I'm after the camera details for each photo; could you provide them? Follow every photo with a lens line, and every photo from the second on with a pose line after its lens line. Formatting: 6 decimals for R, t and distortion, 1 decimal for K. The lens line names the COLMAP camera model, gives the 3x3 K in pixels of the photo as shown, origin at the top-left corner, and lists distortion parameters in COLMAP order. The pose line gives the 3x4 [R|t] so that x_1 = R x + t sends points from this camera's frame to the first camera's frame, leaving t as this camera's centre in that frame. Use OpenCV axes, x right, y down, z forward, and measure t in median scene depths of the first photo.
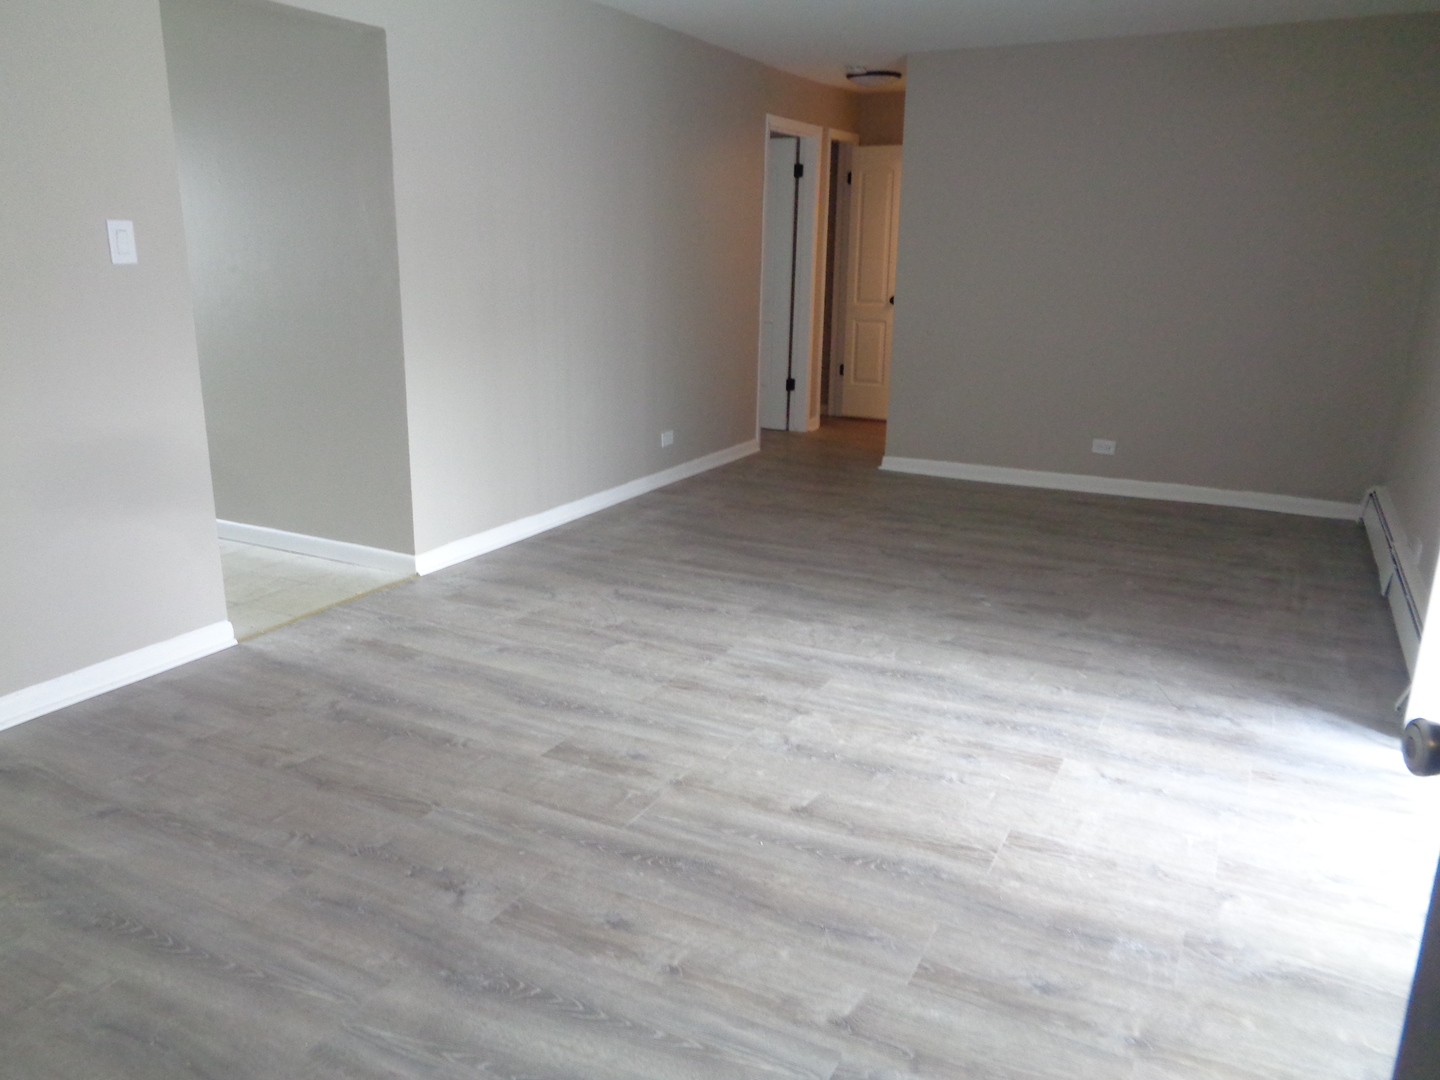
lens RADIAL K [[1086.8, 0, 720.4], [0, 1086.8, 539.6], [0, 0, 1]] dist [0.011427, 0.005346]
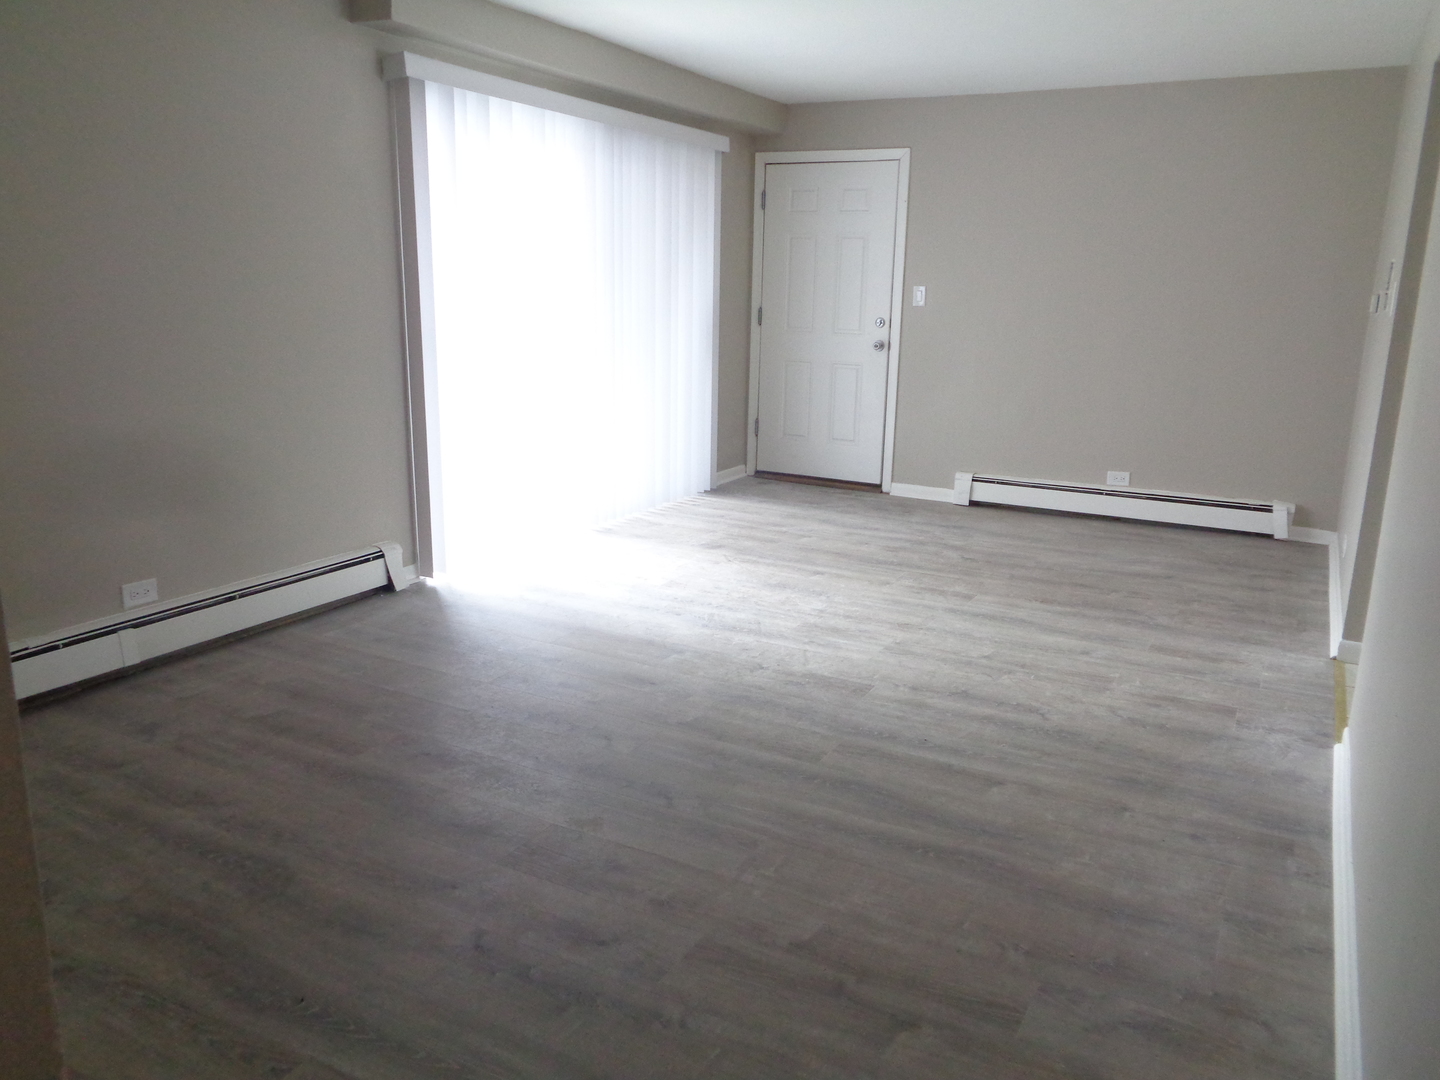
lens RADIAL K [[1086.8, 0, 720.4], [0, 1086.8, 541.6], [0, 0, 1]] dist [0.011427, 0.005346]
pose [[-0.999030, -0.040161, 0.018069, 0.160093], [-0.026594, 0.877215, 0.479360, -0.531007], [-0.035101, 0.478415, -0.877432, 1.966211]]
